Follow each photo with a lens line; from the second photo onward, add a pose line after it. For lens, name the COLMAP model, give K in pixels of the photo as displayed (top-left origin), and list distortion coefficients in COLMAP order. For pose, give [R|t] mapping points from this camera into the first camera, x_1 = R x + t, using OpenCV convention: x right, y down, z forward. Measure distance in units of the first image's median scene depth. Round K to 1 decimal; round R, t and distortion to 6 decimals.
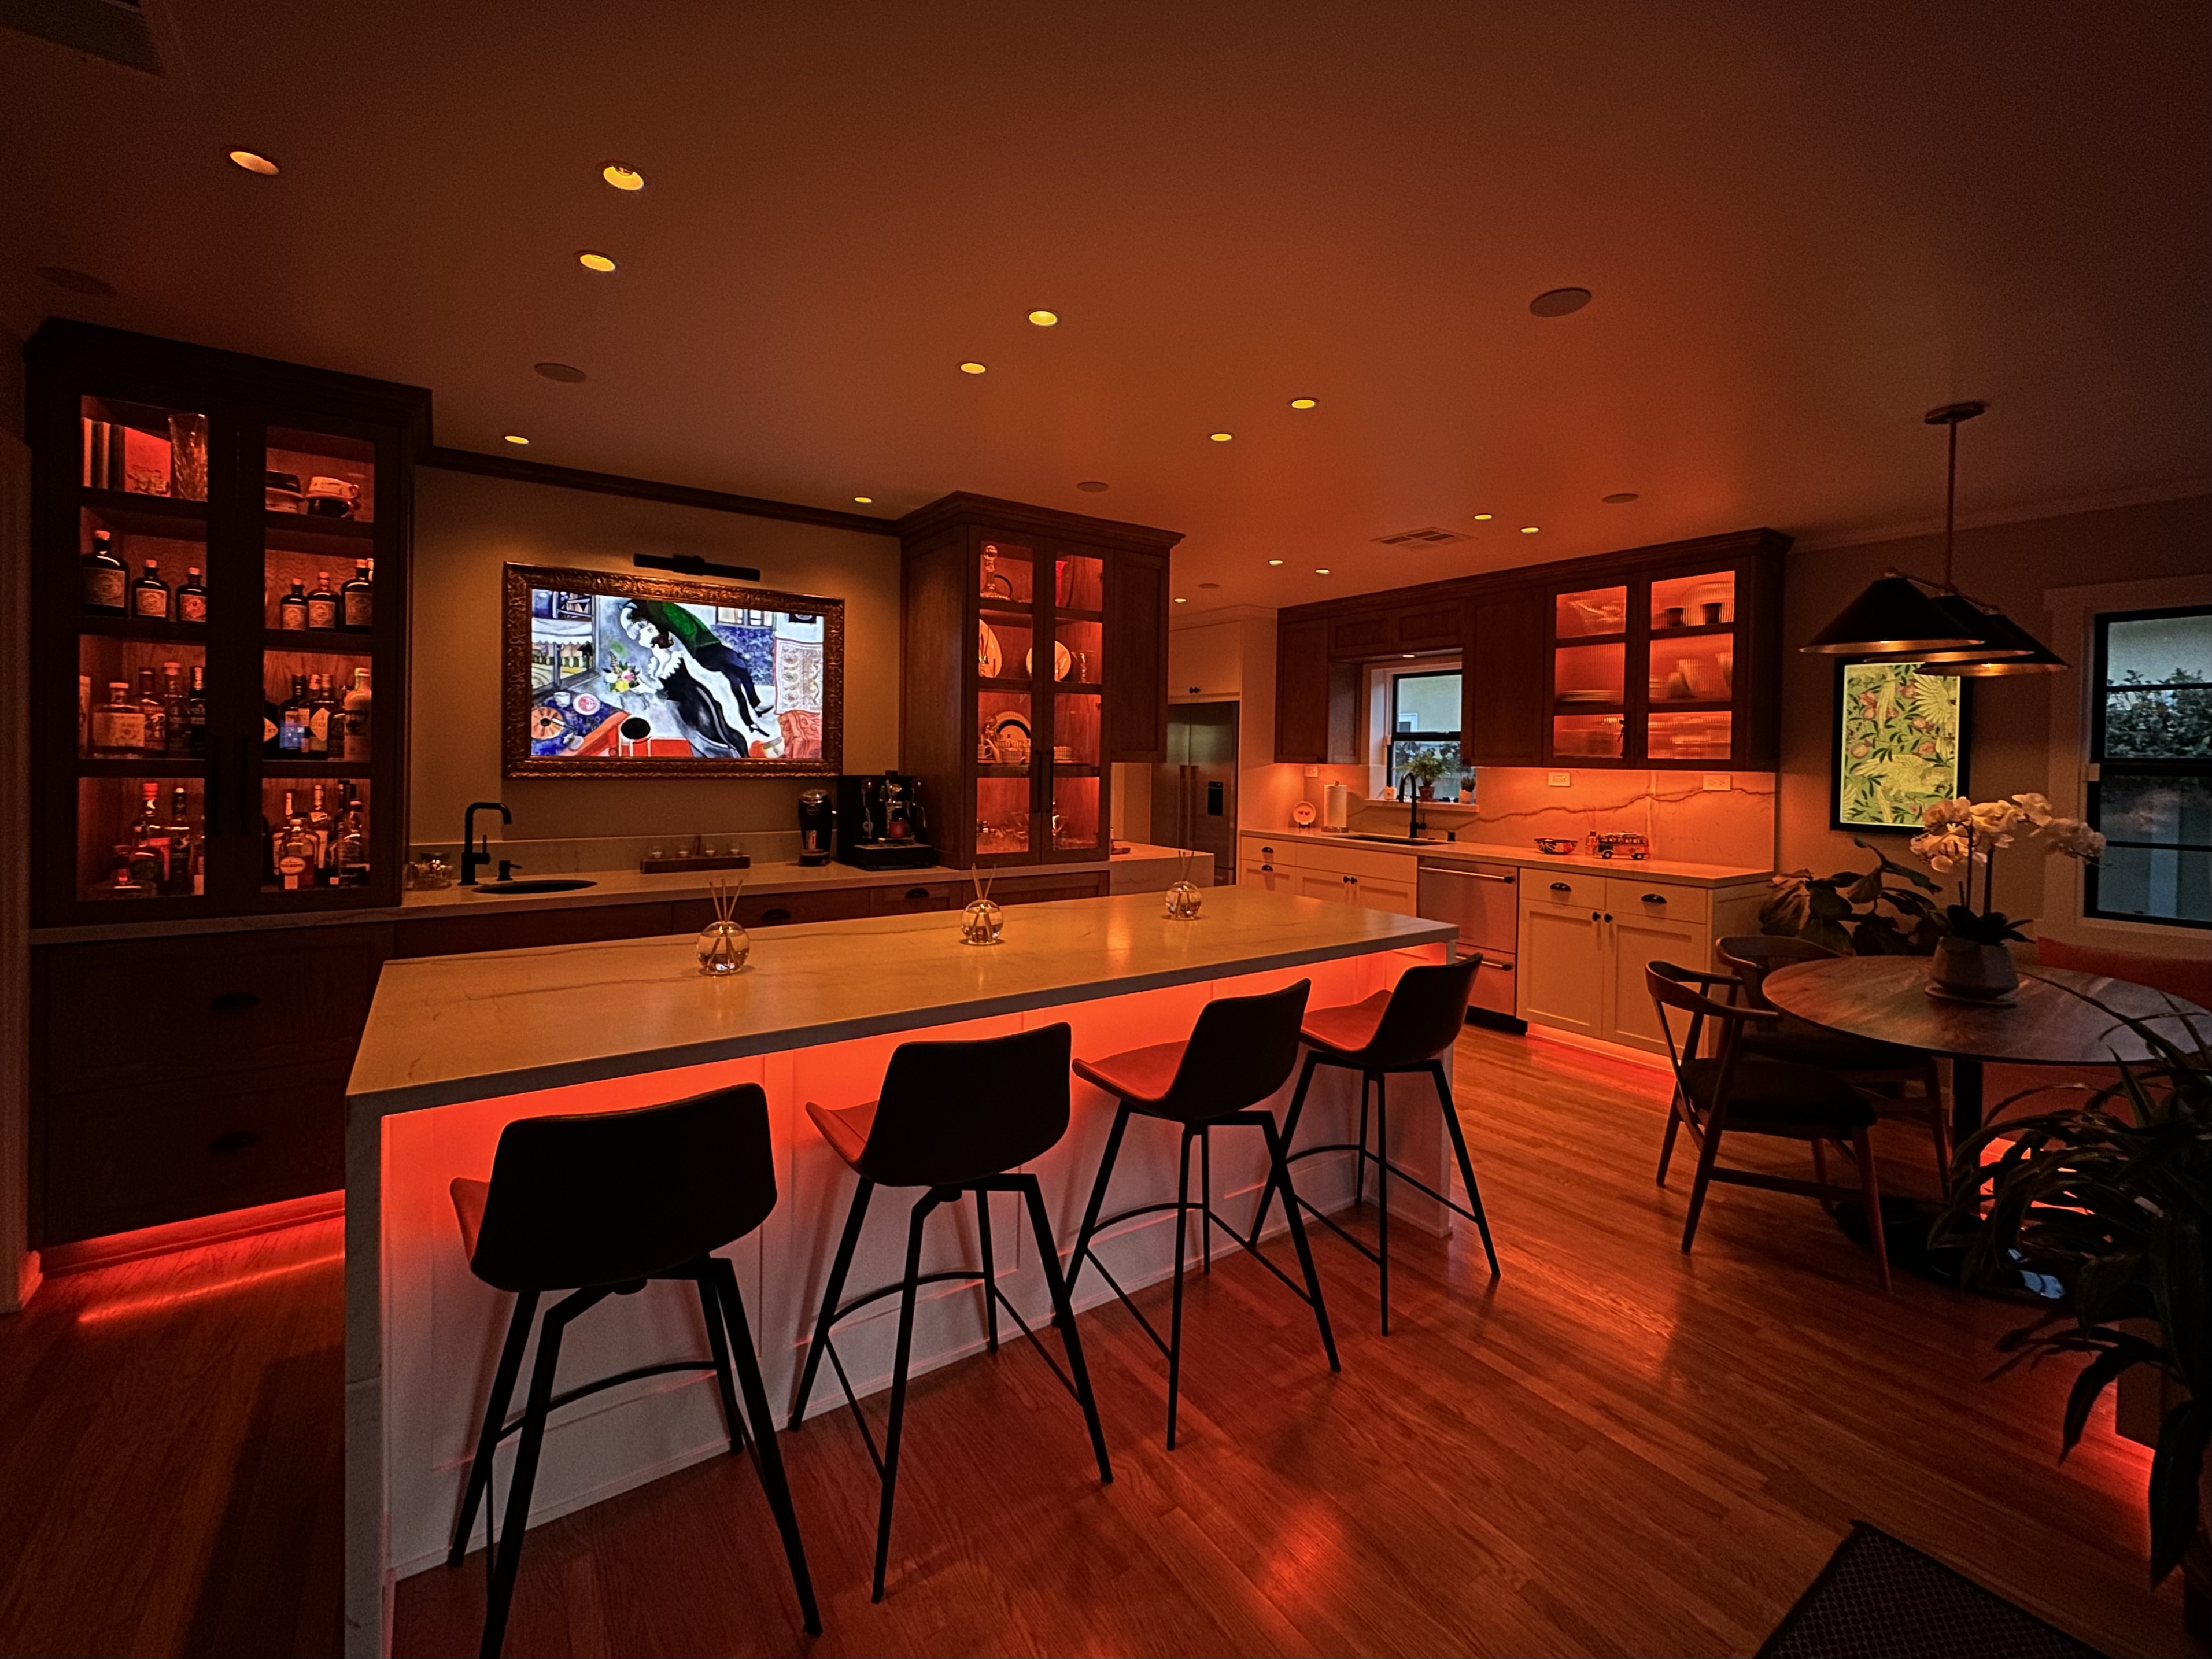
lens RADIAL K [[934.7, 0, 1092.2], [0, 934.7, 761.4], [0, 0, 1]] dist [-0.012834, 0.001879]
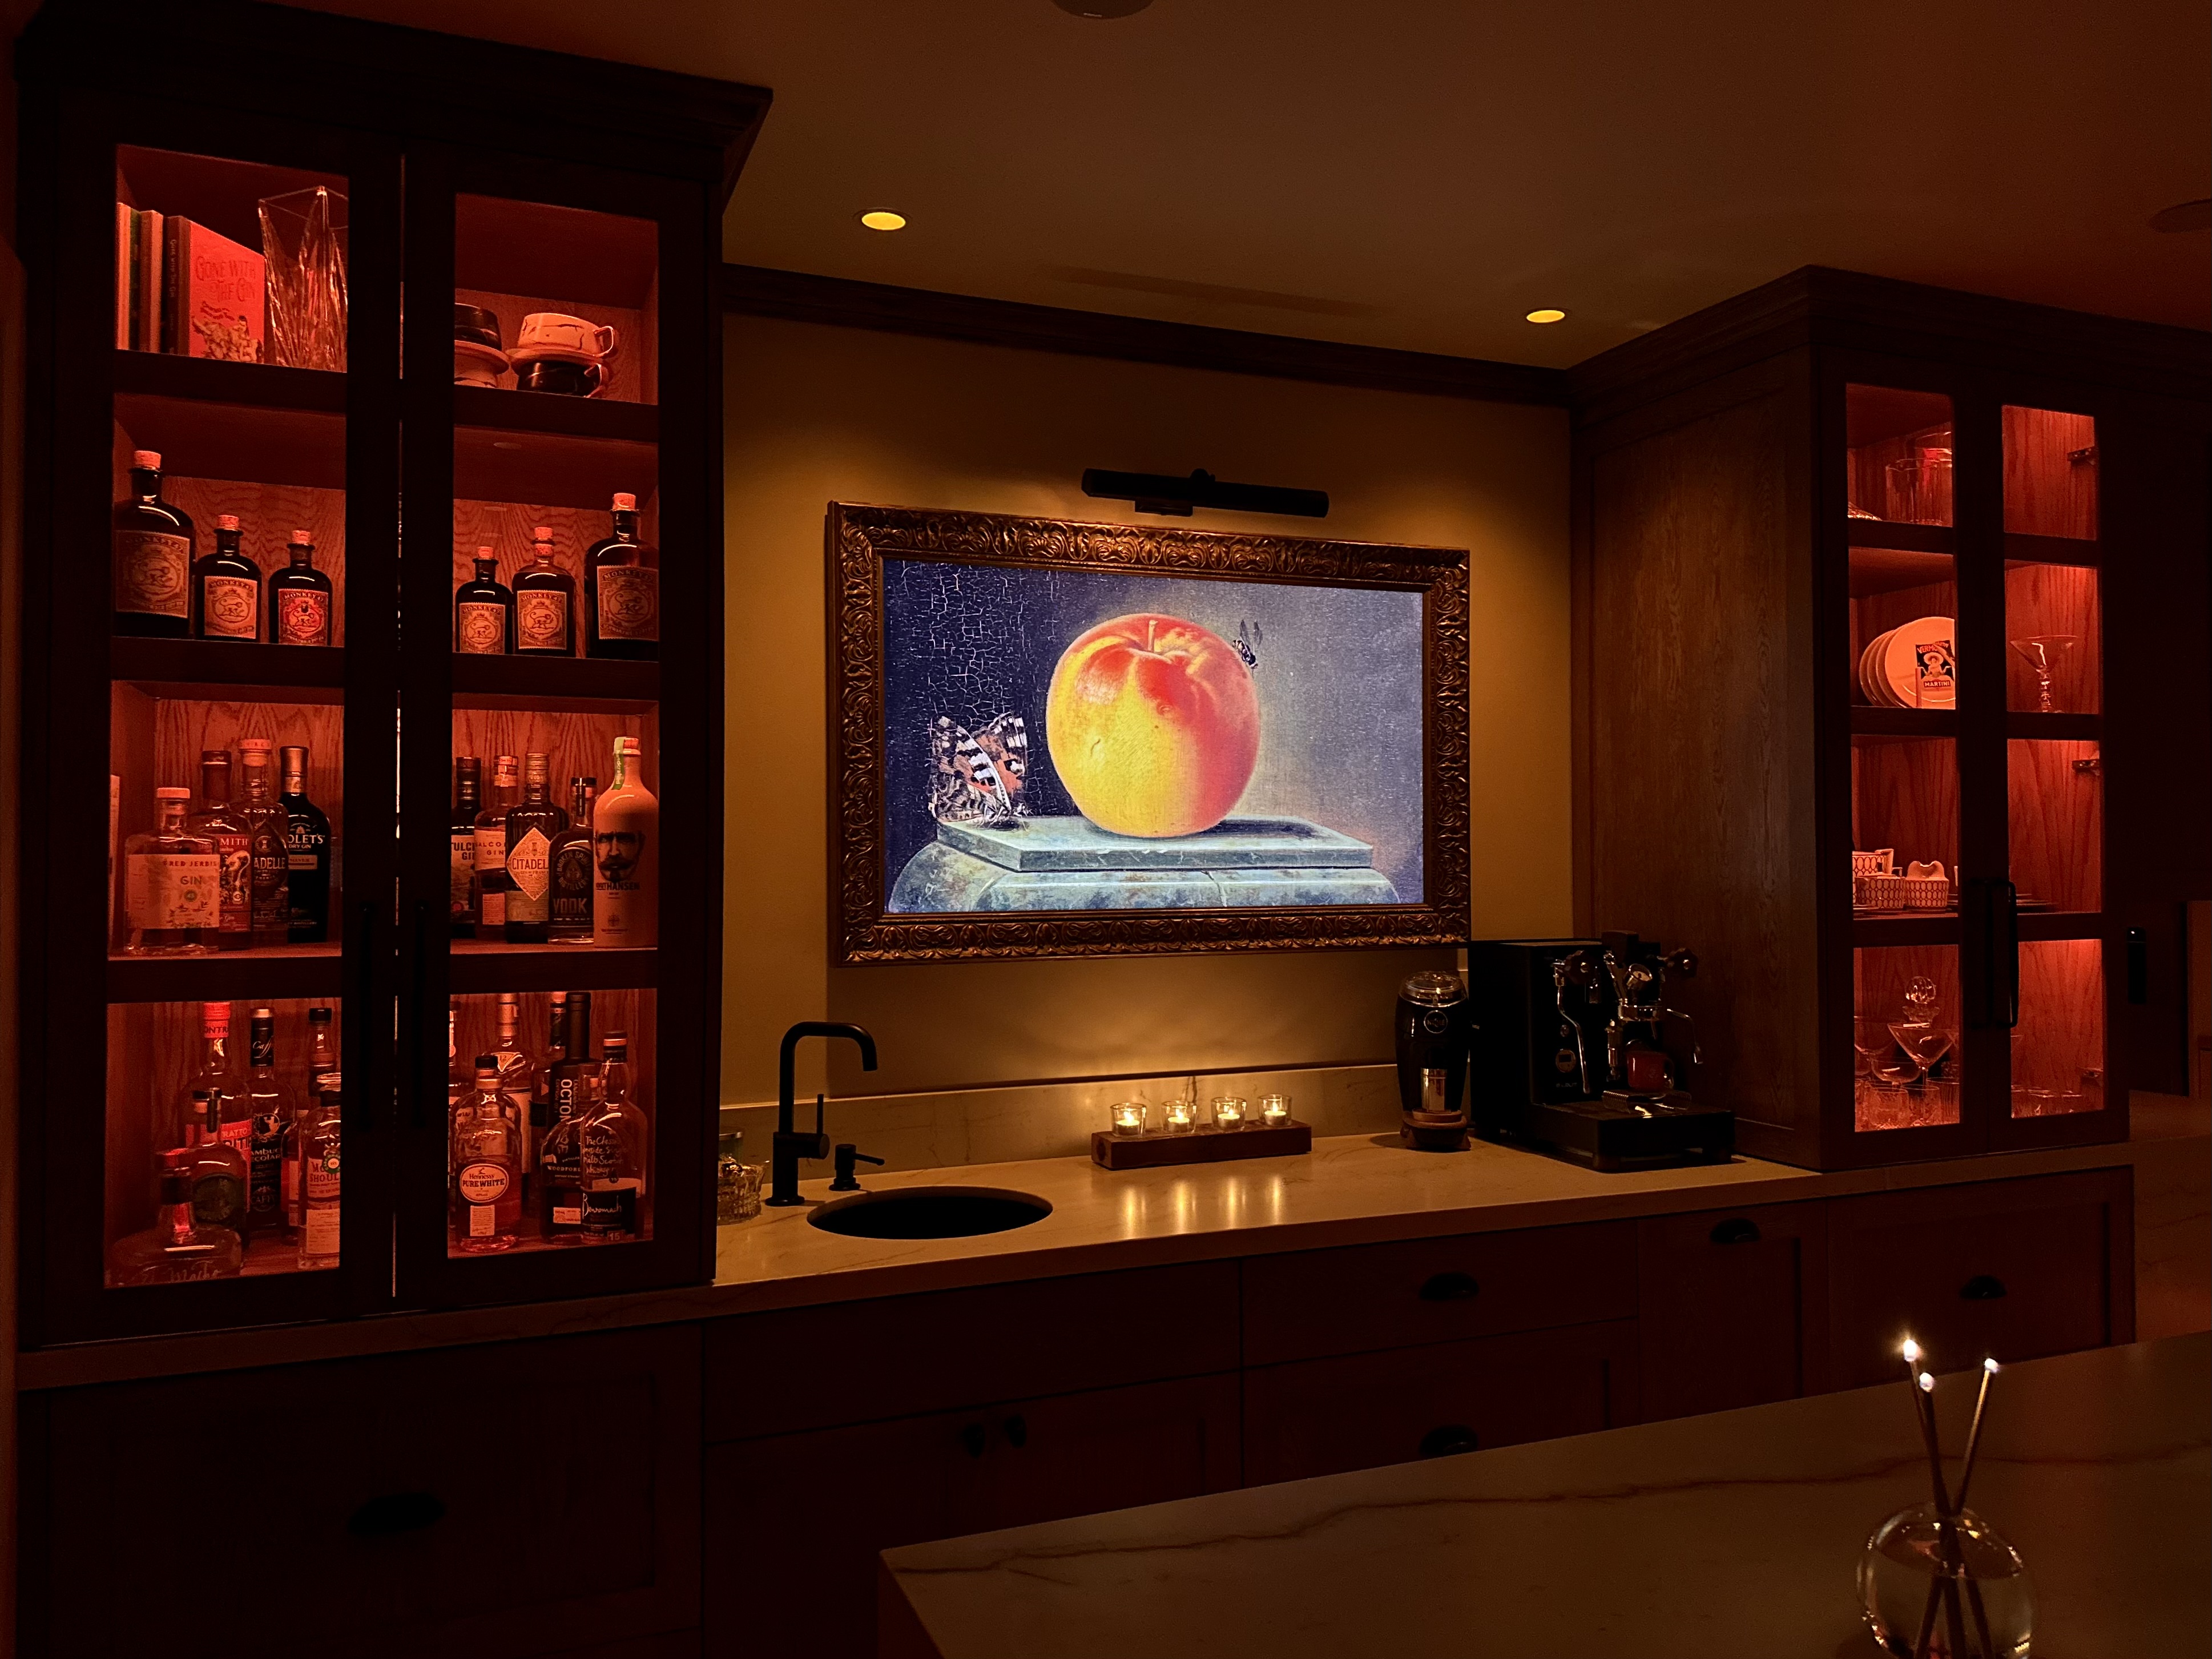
lens RADIAL K [[1565.7, 0, 1076.8], [0, 1565.7, 814.8], [0, 0, 1]] dist [0.021742, -0.039759]
pose [[0.975837, -0.027153, -0.216807, -0.317733], [0.020050, 0.999190, -0.034891, -0.025029], [0.217579, 0.029701, 0.975591, 0.242369]]
